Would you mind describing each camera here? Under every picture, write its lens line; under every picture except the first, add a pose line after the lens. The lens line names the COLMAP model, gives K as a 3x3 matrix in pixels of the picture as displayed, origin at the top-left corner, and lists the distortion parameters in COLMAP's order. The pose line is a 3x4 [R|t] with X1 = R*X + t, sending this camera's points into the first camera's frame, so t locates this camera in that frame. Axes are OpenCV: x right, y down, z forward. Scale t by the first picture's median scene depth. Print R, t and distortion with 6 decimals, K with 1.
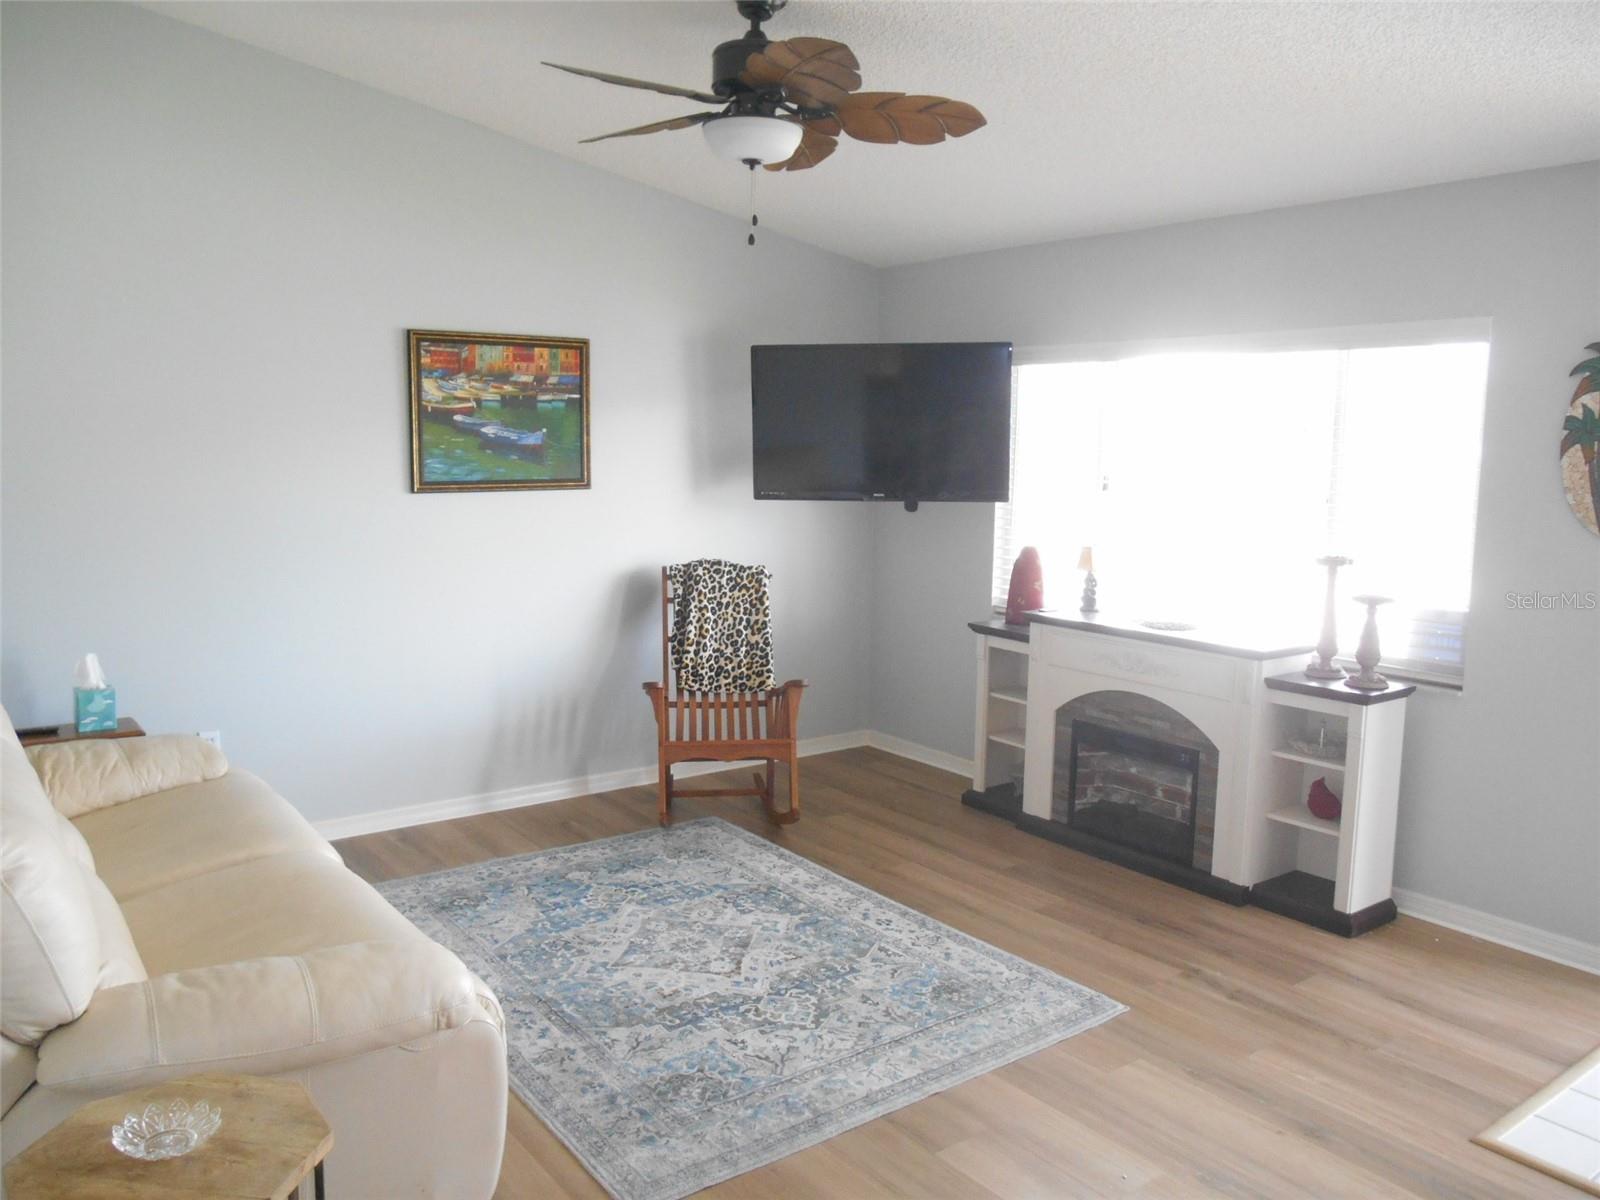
lens RADIAL K [[1210.8, 0, 789.3], [0, 1210.8, 601.8], [0, 0, 1]] dist [-0.031598, 0.009671]
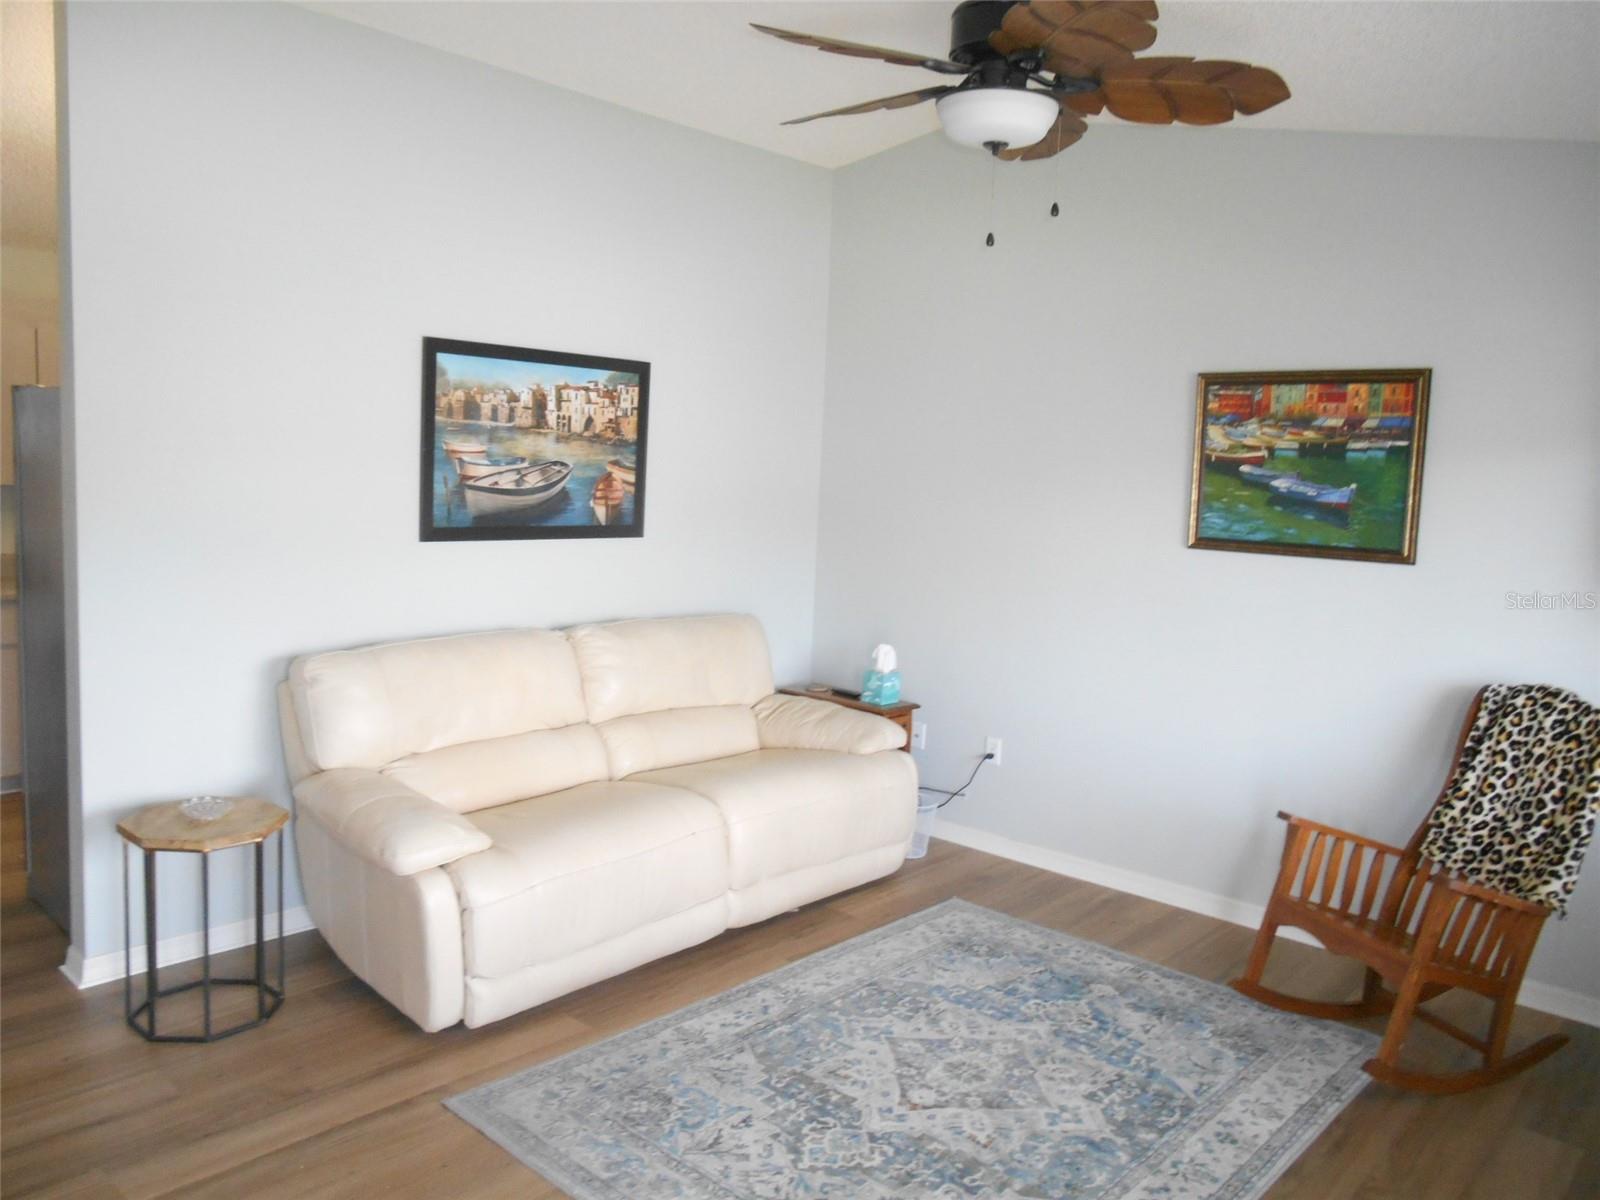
lens RADIAL K [[1210.8, 0, 789.3], [0, 1210.8, 601.8], [0, 0, 1]] dist [-0.031598, 0.009671]
pose [[0.200483, 0.109181, -0.973594, 0.531365], [-0.167401, 0.982974, 0.075762, -0.067148], [0.965289, 0.147791, 0.215346, 0.500471]]
